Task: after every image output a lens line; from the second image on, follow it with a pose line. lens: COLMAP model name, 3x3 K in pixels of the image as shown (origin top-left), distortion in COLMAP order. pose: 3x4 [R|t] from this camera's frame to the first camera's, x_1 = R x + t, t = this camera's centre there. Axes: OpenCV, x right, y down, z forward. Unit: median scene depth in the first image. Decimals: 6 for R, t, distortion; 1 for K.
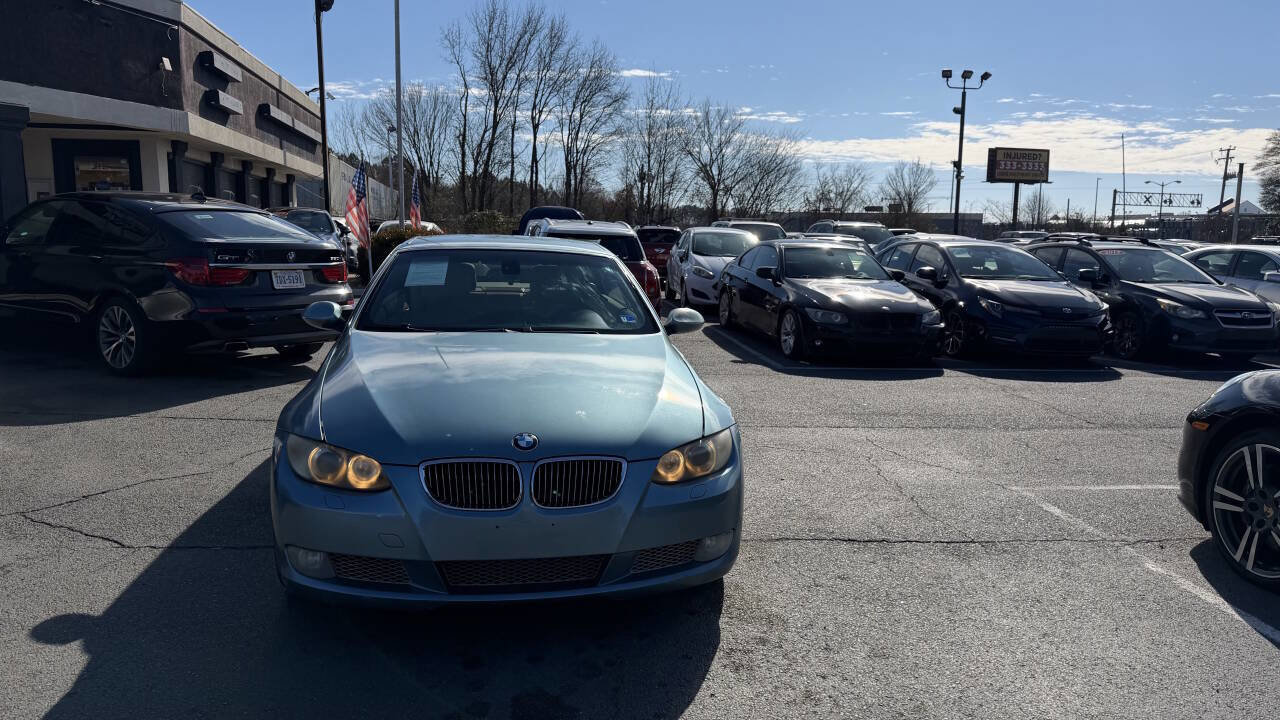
lens RADIAL K [[886.4, 0, 642.3], [0, 886.4, 368.2], [0, 0, 1]] dist [0.095743, -0.135810]
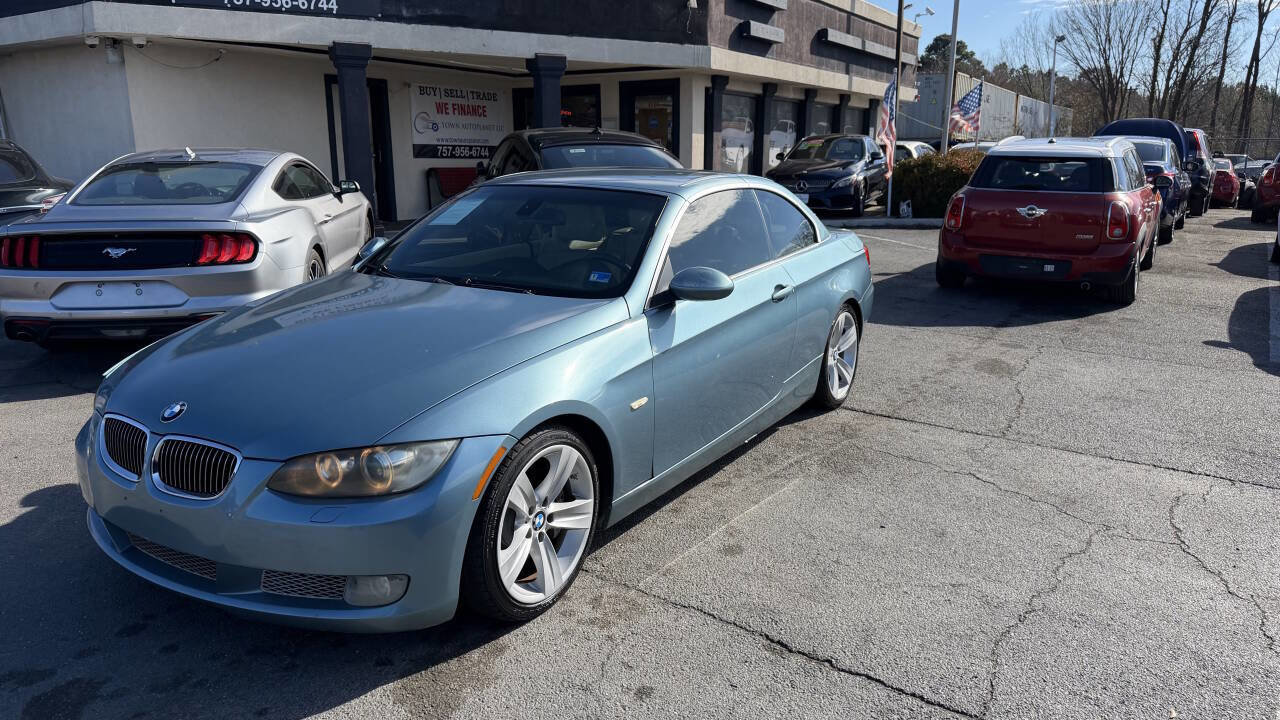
lens RADIAL K [[886.2, 0, 632.4], [0, 886.2, 371.6], [0, 0, 1]] dist [0.075148, -0.097166]
pose [[0.743540, 0.141161, -0.653622, 0.030504], [-0.084674, 0.989472, 0.117371, -0.003838], [0.663309, -0.031925, 0.747664, 0.025017]]
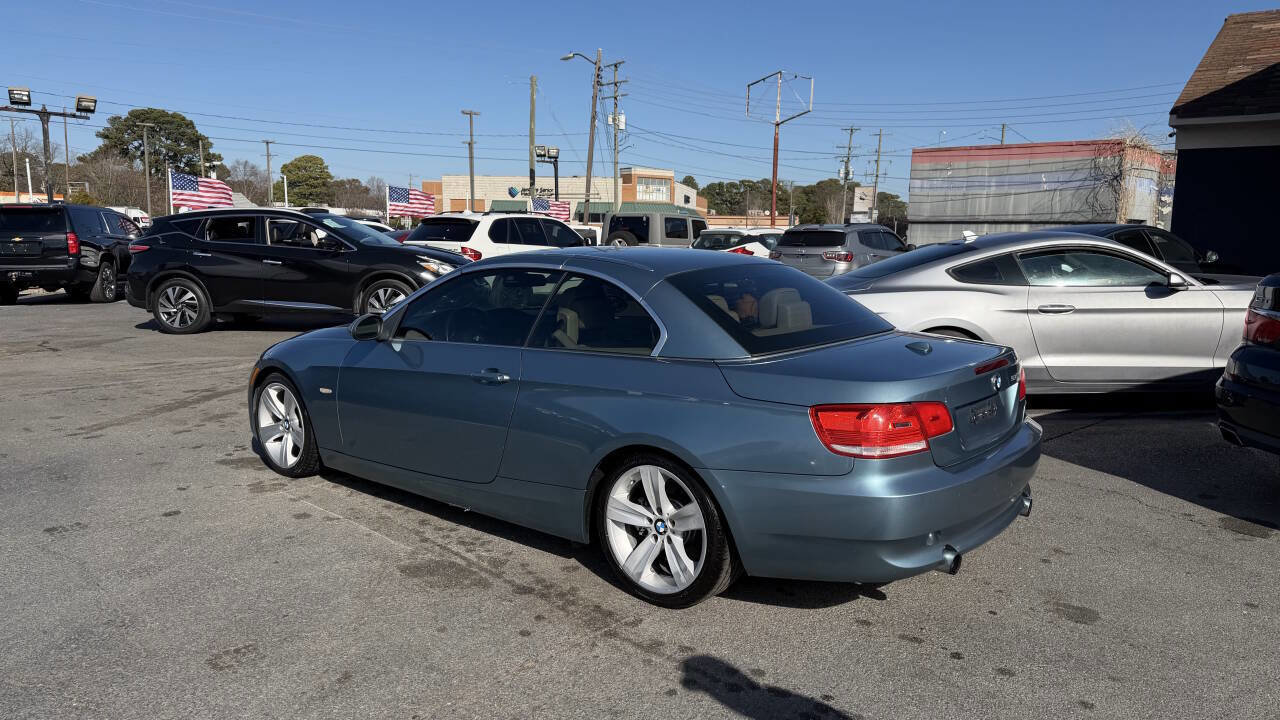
lens RADIAL K [[881.3, 0, 649.9], [0, 881.3, 382.1], [0, 0, 1]] dist [0.118029, -0.168293]
pose [[-0.759980, 0.082903, -0.644638, 0.026904], [-0.121725, 0.956127, 0.266466, -0.017823], [0.638447, 0.280978, -0.716546, 0.116758]]
